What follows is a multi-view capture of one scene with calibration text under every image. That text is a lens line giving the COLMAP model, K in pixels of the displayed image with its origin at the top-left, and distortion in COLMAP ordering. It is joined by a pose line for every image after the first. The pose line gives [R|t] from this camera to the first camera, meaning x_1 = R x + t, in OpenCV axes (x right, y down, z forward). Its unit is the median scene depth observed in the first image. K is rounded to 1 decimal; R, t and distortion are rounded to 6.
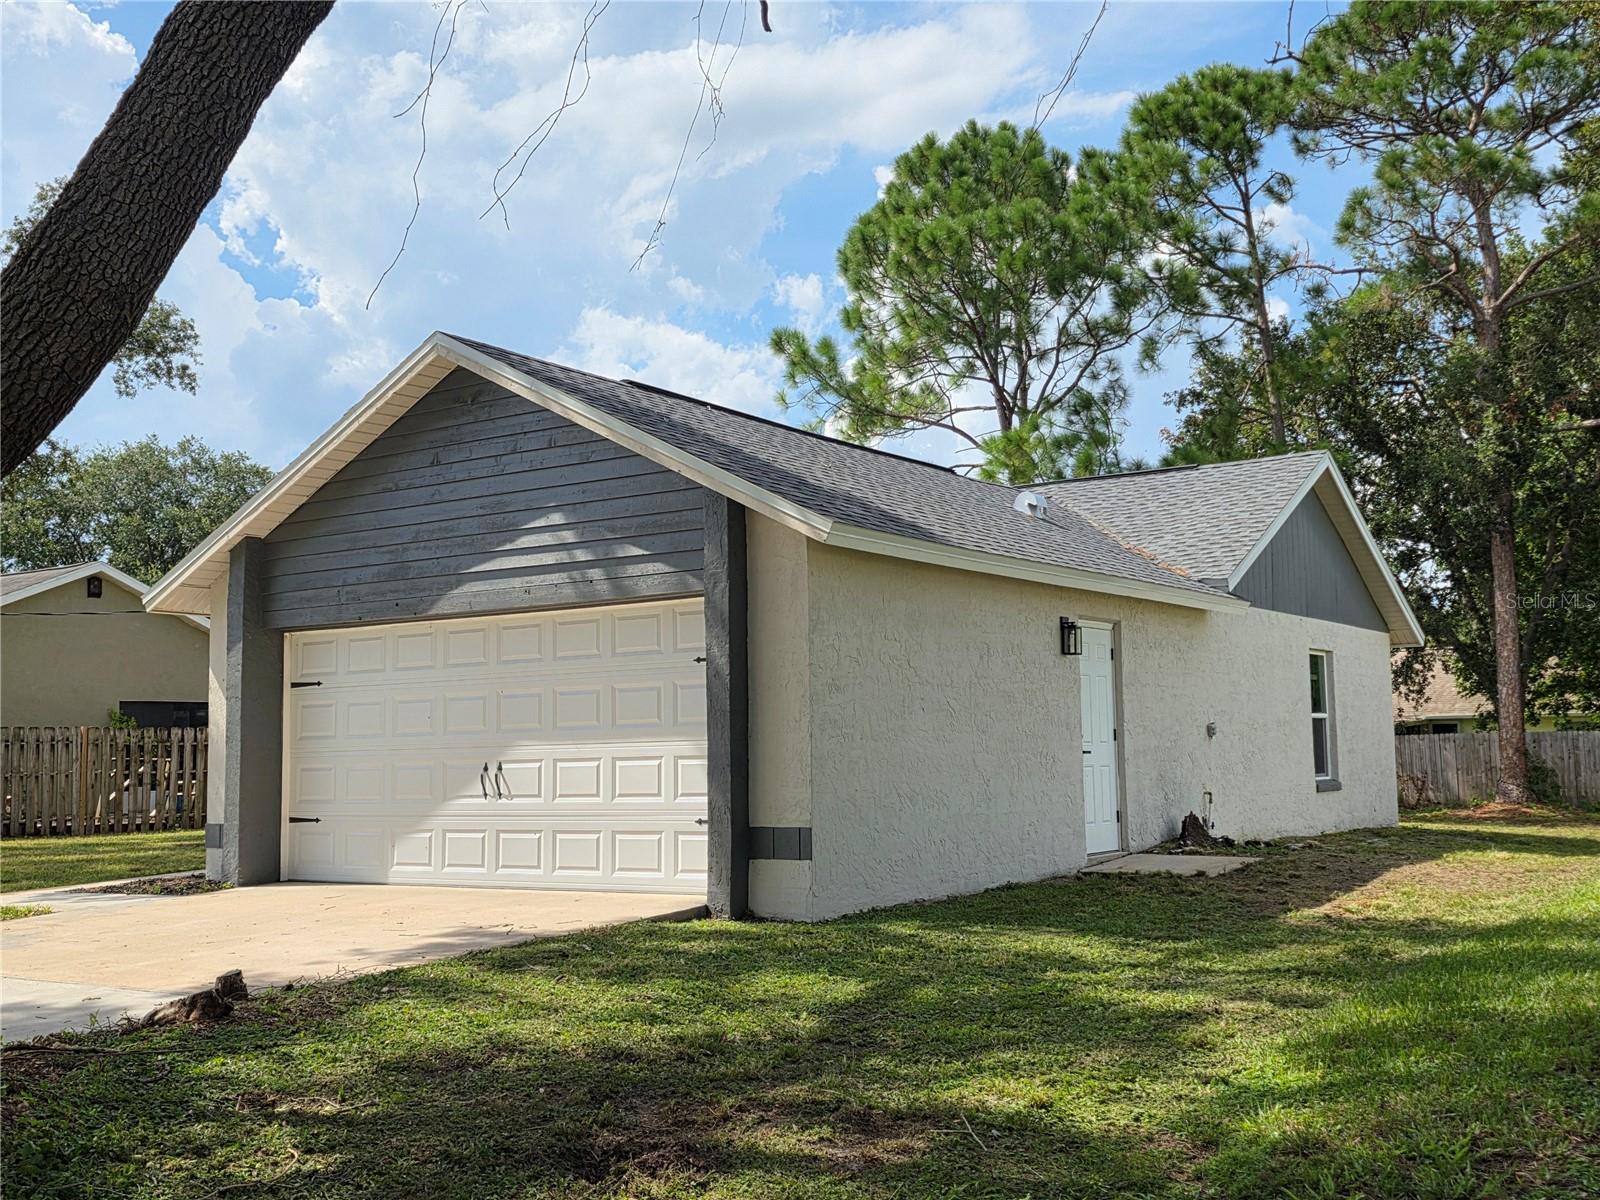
lens RADIAL K [[1628.9, 0, 816.8], [0, 1628.9, 603.1], [0, 0, 1]] dist [0.177883, -0.365064]
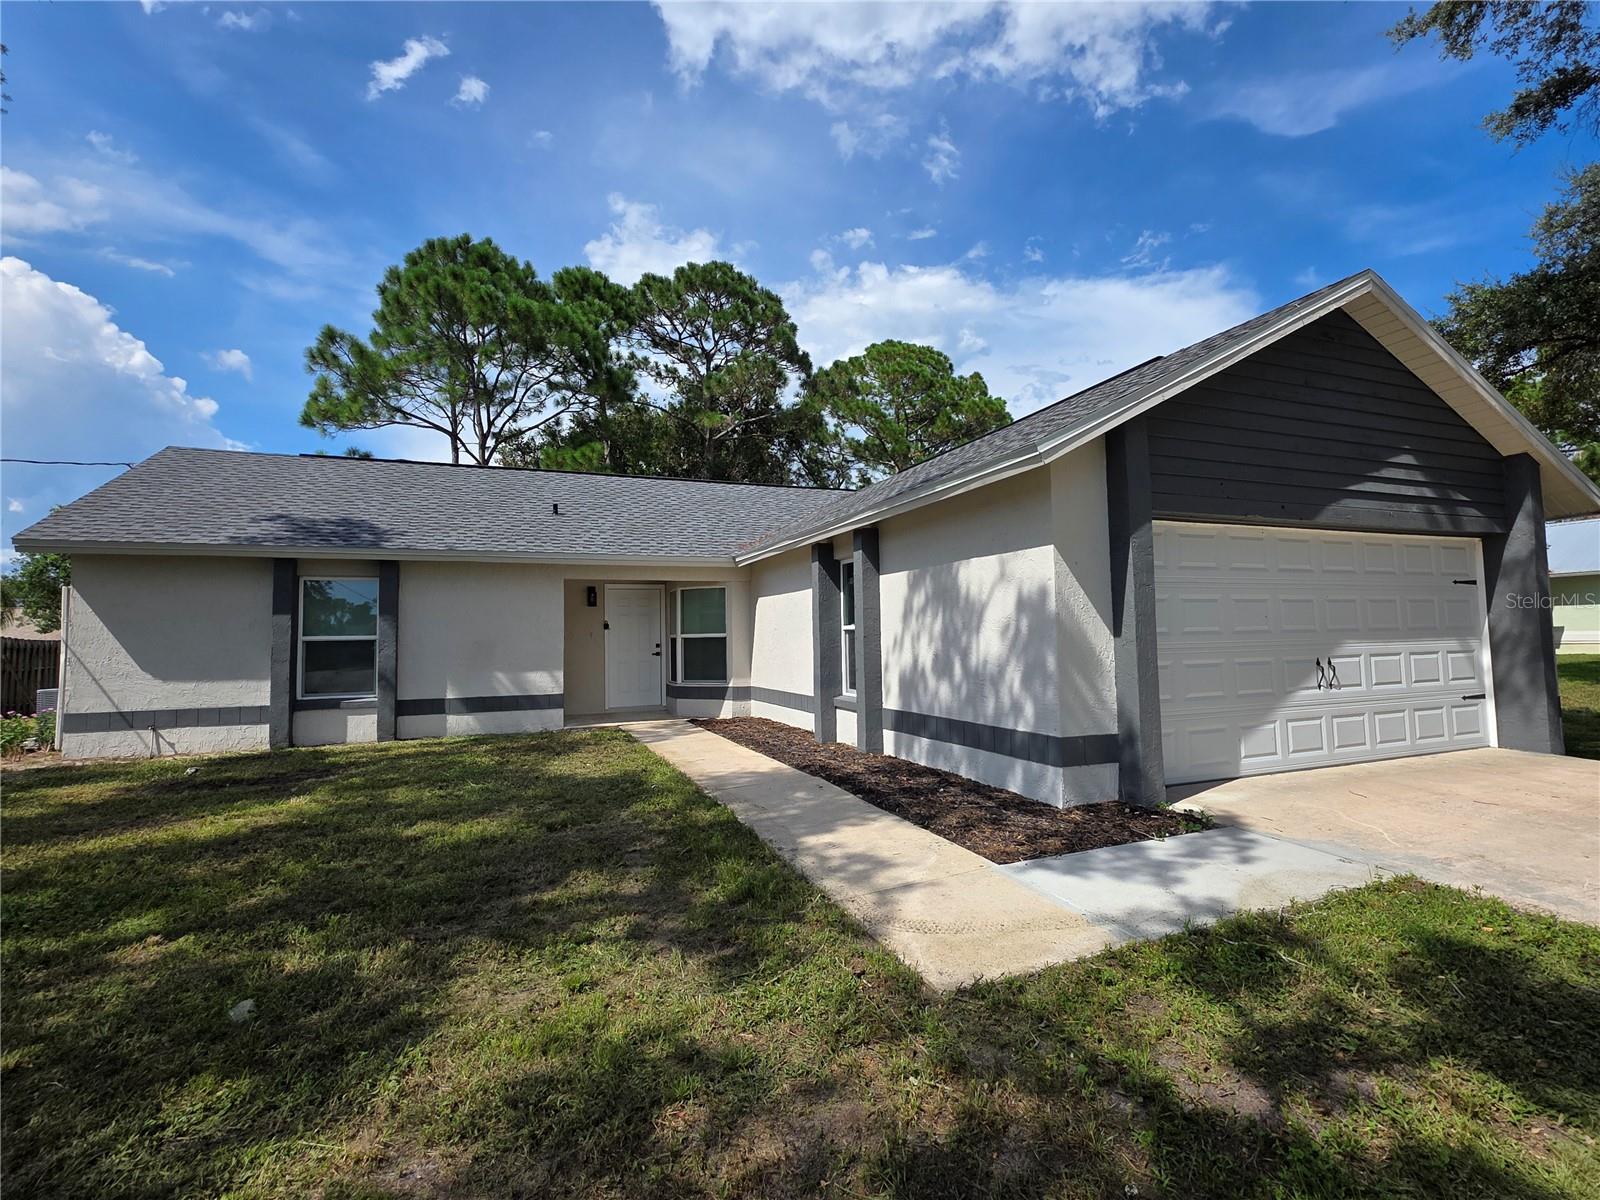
lens RADIAL K [[739.3, 0, 806.5], [0, 739.3, 591.4], [0, 0, 1]] dist [0.013765, 0.000563]
pose [[0.586110, 0.056334, 0.808271, -0.852453], [-0.075404, 0.997043, -0.014812, 0.087575], [-0.806715, -0.052265, 0.588624, 1.008762]]
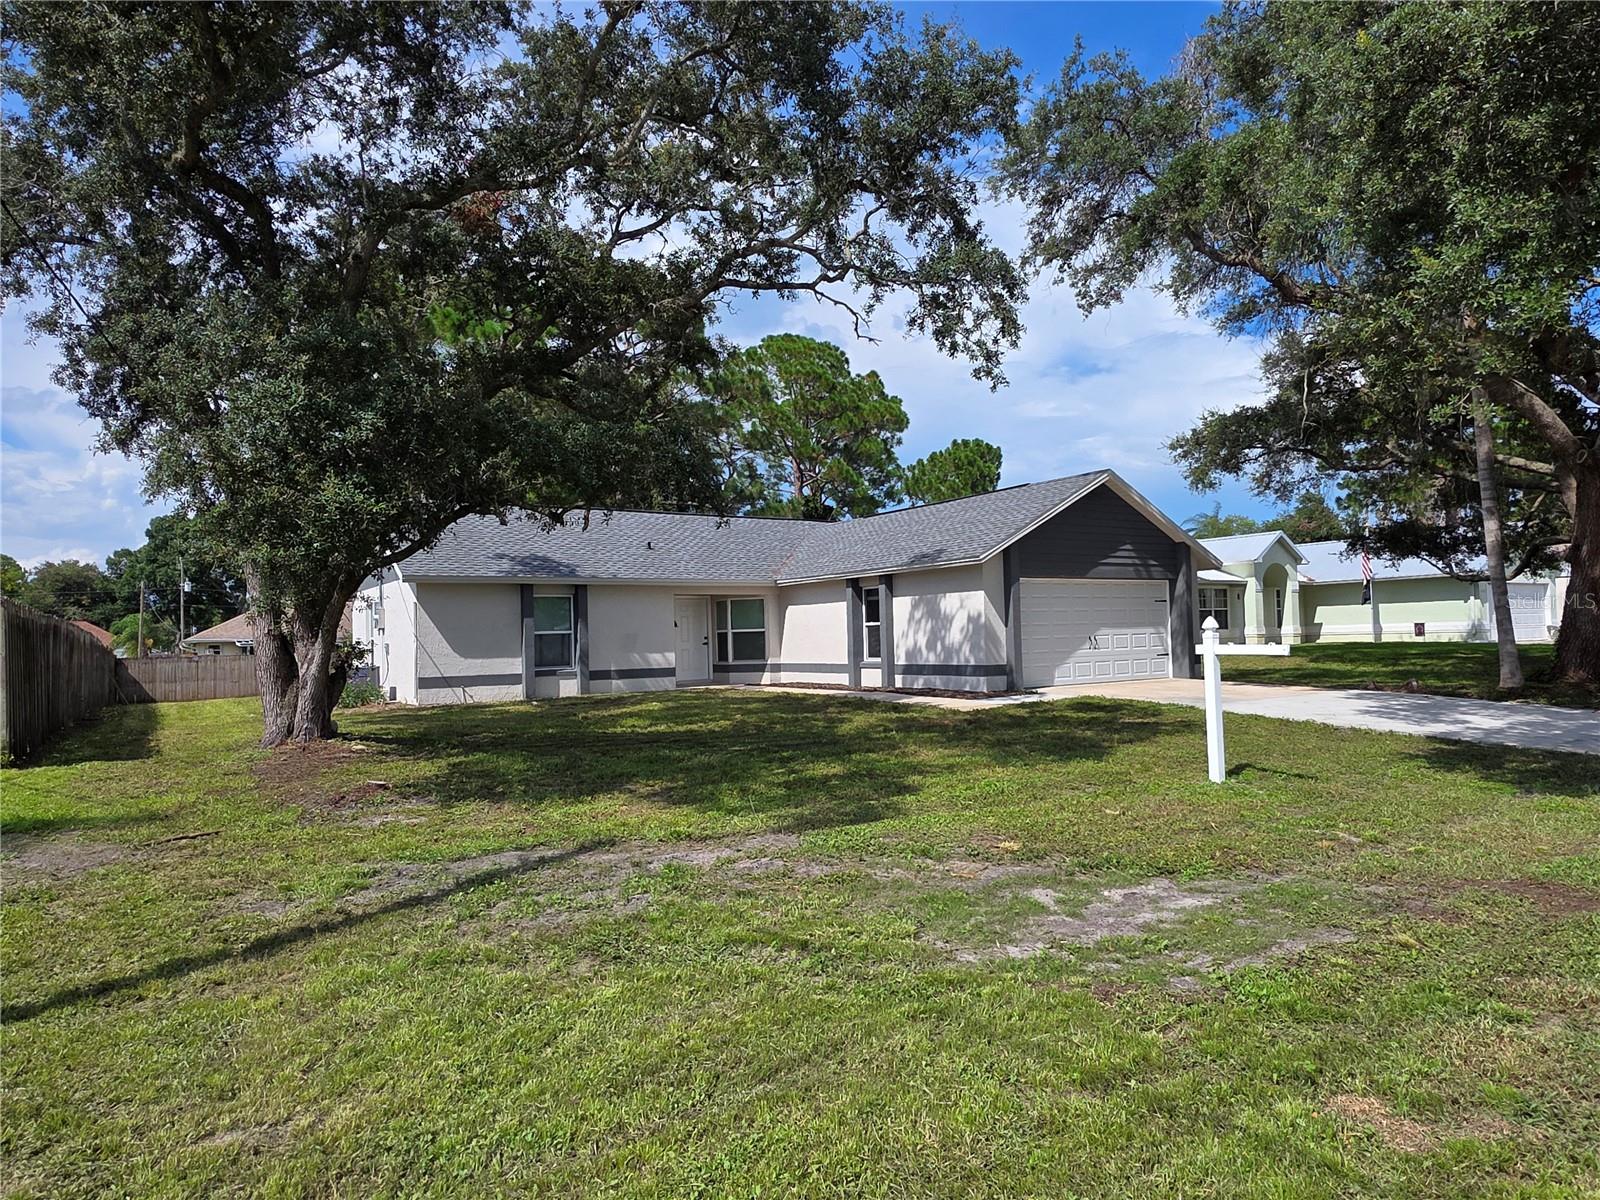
lens RADIAL K [[1010.3, 0, 802.8], [0, 1010.3, 614.8], [0, 0, 1]] dist [-0.003306, 0.001297]
pose [[0.410416, 0.025154, 0.911552, -1.878847], [-0.074524, 0.997201, 0.006036, 0.089927], [-0.908848, -0.070410, 0.411141, 0.776924]]
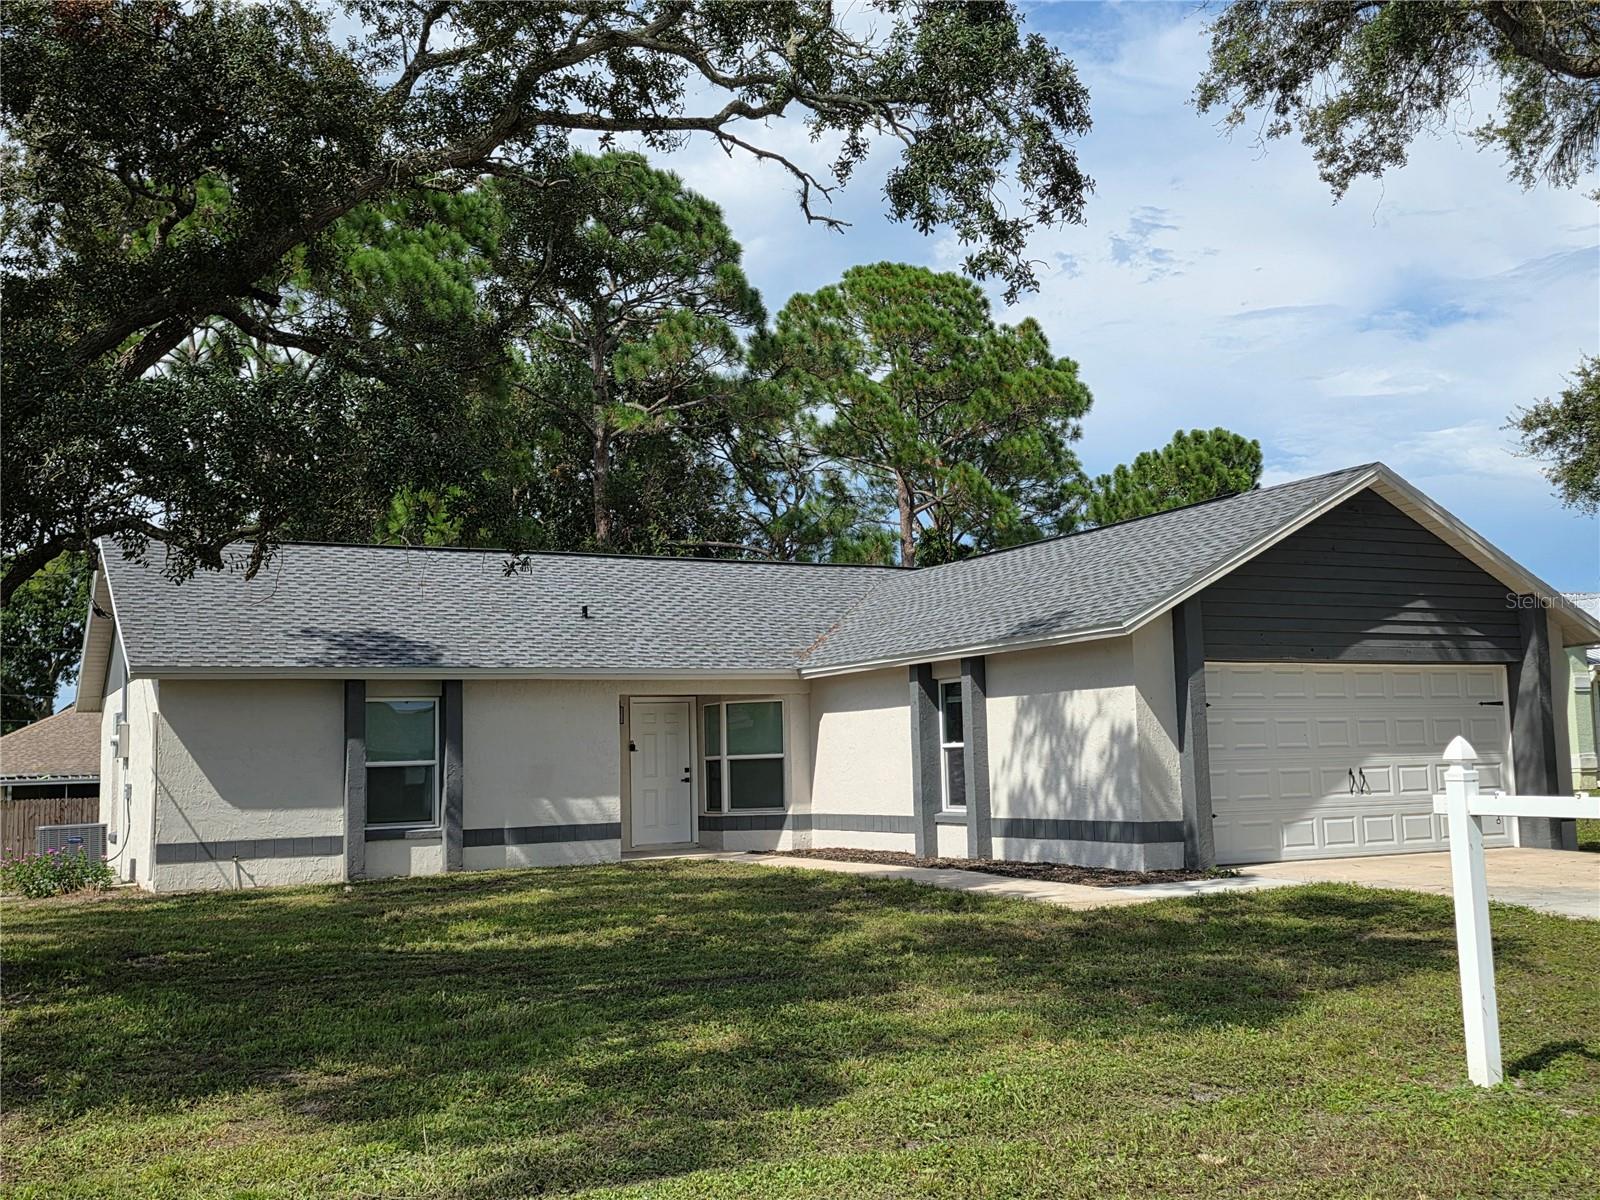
lens RADIAL K [[1628.9, 0, 816.8], [0, 1628.9, 603.1], [0, 0, 1]] dist [0.177883, -0.365064]
pose [[0.494490, 0.088548, 0.864661, -1.700896], [-0.069158, 0.995652, -0.062412, 0.078156], [-0.866428, -0.028936, 0.498463, 0.712143]]
